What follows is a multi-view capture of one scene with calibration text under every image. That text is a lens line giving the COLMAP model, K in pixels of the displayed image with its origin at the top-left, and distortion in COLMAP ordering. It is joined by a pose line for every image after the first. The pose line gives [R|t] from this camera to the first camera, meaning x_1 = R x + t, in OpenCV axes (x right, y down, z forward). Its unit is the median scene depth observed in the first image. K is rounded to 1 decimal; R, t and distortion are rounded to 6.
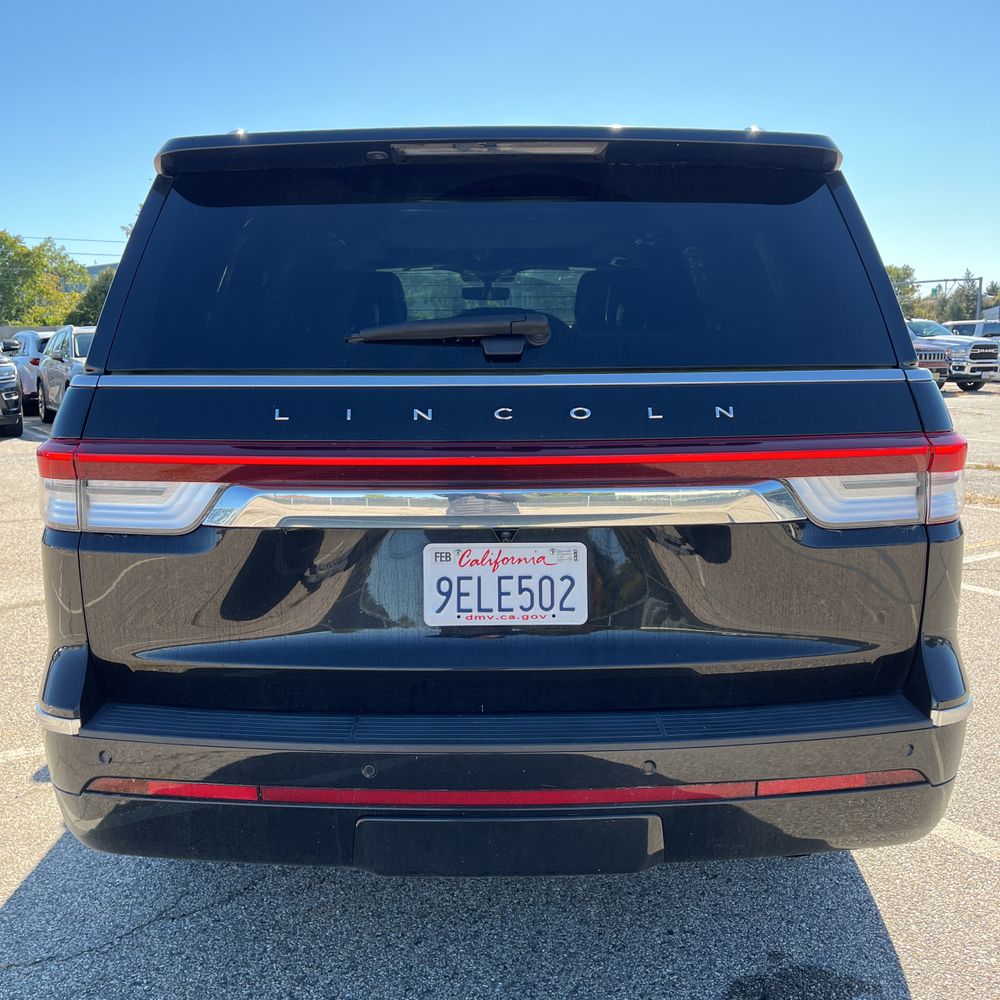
lens RADIAL K [[1000.8, 0, 504.6], [0, 1000.8, 543.7], [0, 0, 1]] dist [0.045172, -0.026744]
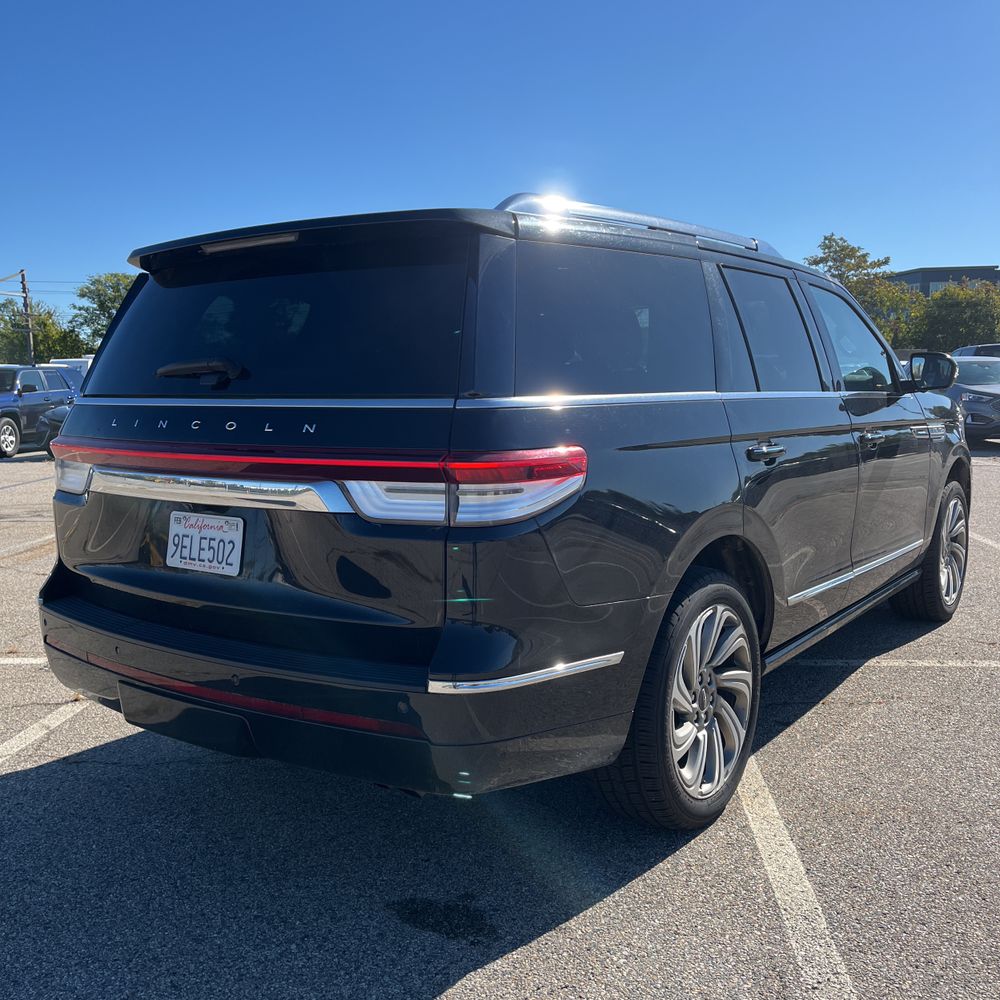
lens RADIAL K [[1000.8, 0, 504.6], [0, 1000.8, 543.7], [0, 0, 1]] dist [0.045172, -0.026744]
pose [[0.806720, 0.091734, -0.583770, 1.200668], [-0.107291, 0.994196, 0.007961, -0.016375], [0.581112, 0.056211, 0.811880, 0.073855]]
